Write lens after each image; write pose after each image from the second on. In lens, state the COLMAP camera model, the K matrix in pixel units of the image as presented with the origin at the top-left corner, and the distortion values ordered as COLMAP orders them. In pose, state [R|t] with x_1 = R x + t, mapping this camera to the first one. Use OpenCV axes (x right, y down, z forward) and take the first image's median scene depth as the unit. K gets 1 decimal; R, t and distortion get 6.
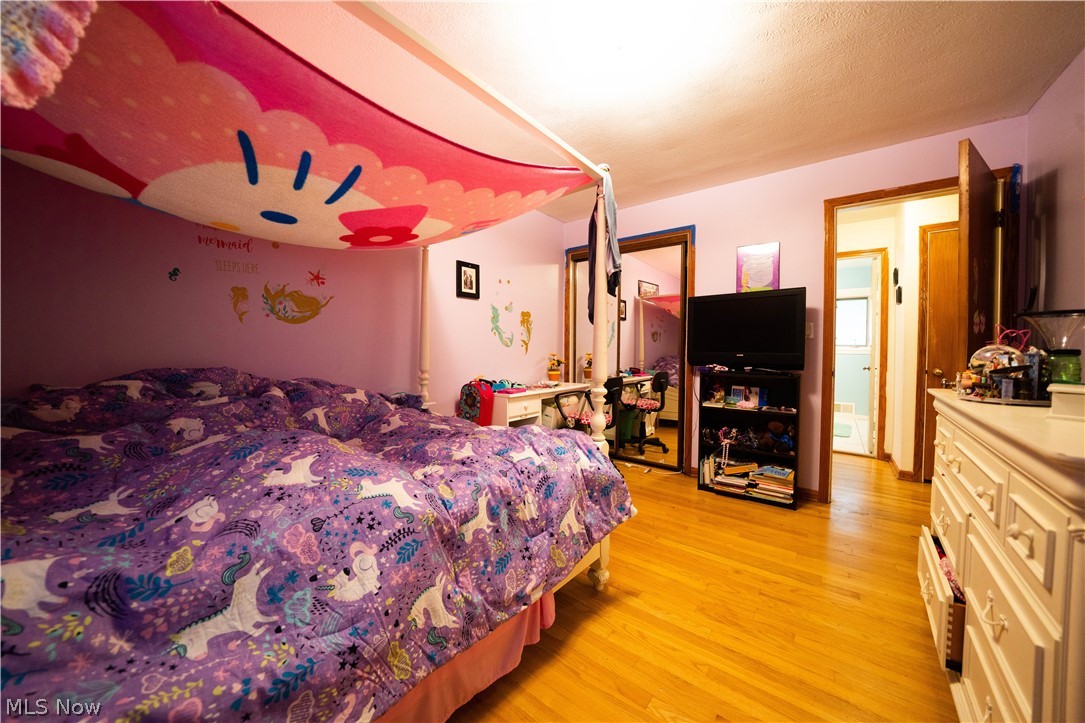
lens RADIAL K [[377.0, 0, 542.5], [0, 377.0, 361.5], [0, 0, 1]] dist [-0.000681, -0.000028]
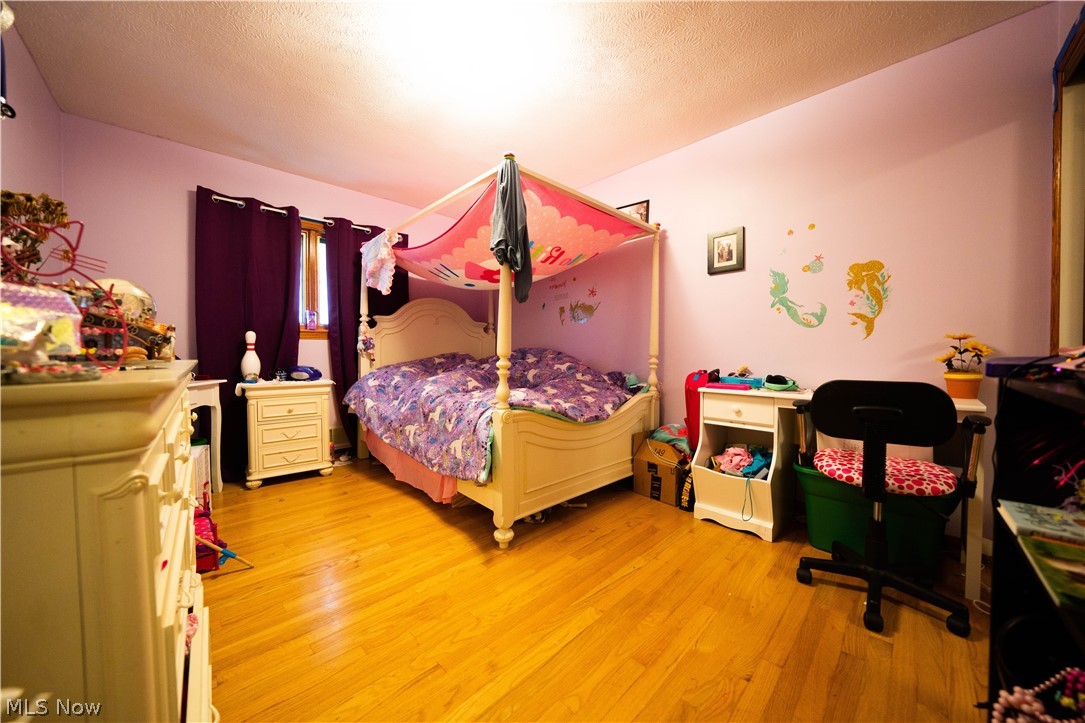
lens RADIAL K [[377.0, 0, 542.5], [0, 377.0, 361.5], [0, 0, 1]] dist [-0.000681, -0.000028]
pose [[-0.128633, 0.022485, -0.991437, 0.709147], [-0.034027, 0.999054, 0.027072, 0.021145], [0.991108, 0.037218, -0.127746, 0.727881]]
